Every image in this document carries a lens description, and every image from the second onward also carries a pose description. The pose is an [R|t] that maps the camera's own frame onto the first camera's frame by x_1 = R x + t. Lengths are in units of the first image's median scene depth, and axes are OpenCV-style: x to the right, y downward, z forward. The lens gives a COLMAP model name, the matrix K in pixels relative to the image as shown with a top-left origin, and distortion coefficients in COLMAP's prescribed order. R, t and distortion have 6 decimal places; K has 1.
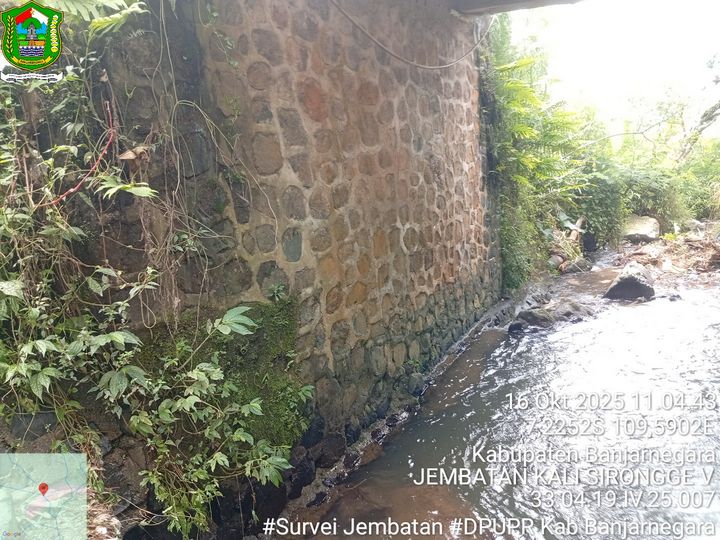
lens RADIAL K [[551.0, 0, 354.7], [0, 551.0, 270.7], [0, 0, 1]] dist [0.063536, -0.141035]
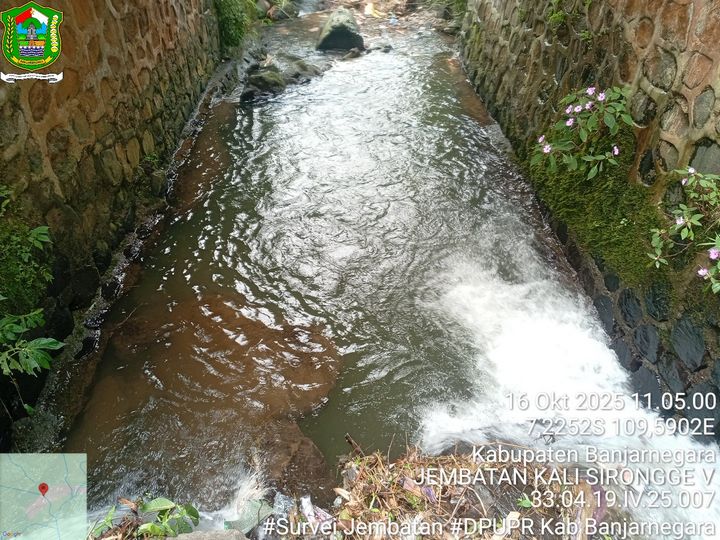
lens RADIAL K [[551.0, 0, 359.9], [0, 551.0, 275.5], [0, 0, 1]] dist [0.063536, -0.141035]
pose [[0.858325, -0.240727, 0.453132, -0.047845], [0.020821, 0.898728, 0.438011, -0.038103], [-0.512683, -0.366521, 0.776414, 0.119670]]
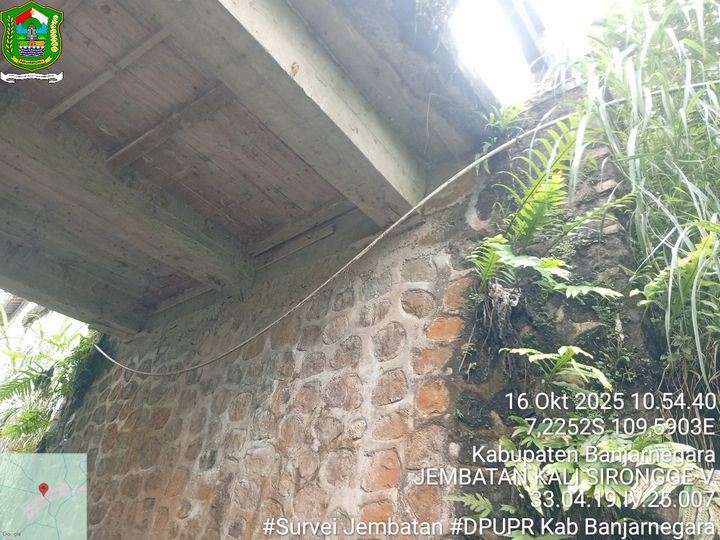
lens RADIAL K [[549.5, 0, 359.5], [0, 549.5, 265.3], [0, 0, 1]] dist [0.087643, -0.189775]
pose [[-0.239199, -0.449269, -0.860779, 0.872429], [-0.267058, 0.882764, -0.386532, -0.239173], [0.933522, 0.137420, -0.331137, 1.481718]]
